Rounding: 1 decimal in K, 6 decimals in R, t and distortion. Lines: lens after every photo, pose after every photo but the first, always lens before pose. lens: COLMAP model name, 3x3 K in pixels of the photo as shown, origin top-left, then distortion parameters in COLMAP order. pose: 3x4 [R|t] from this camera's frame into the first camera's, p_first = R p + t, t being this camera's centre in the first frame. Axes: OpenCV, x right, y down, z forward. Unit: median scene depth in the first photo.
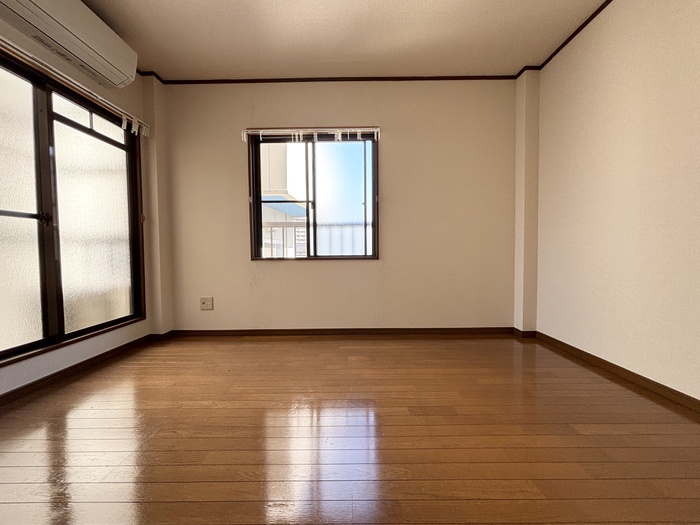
lens RADIAL K [[283.5, 0, 350.0], [0, 283.5, 262.5], [0, 0, 1]] dist [-0.002288, -0.000006]
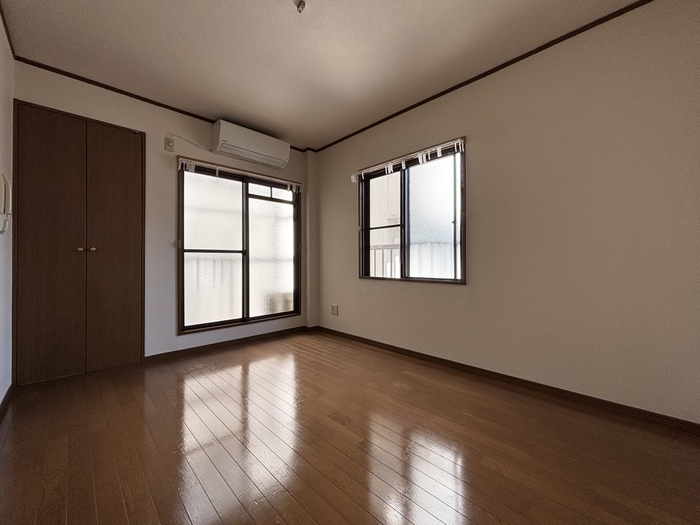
lens RADIAL K [[279.1, 0, 350.0], [0, 279.1, 262.5], [0, 0, 1]] dist [-0.001577, 0.000122]
pose [[0.706077, 0.009848, -0.708067, 0.481153], [-0.034453, 0.999197, -0.020460, -0.052290], [0.707296, 0.038841, 0.705849, 0.142563]]
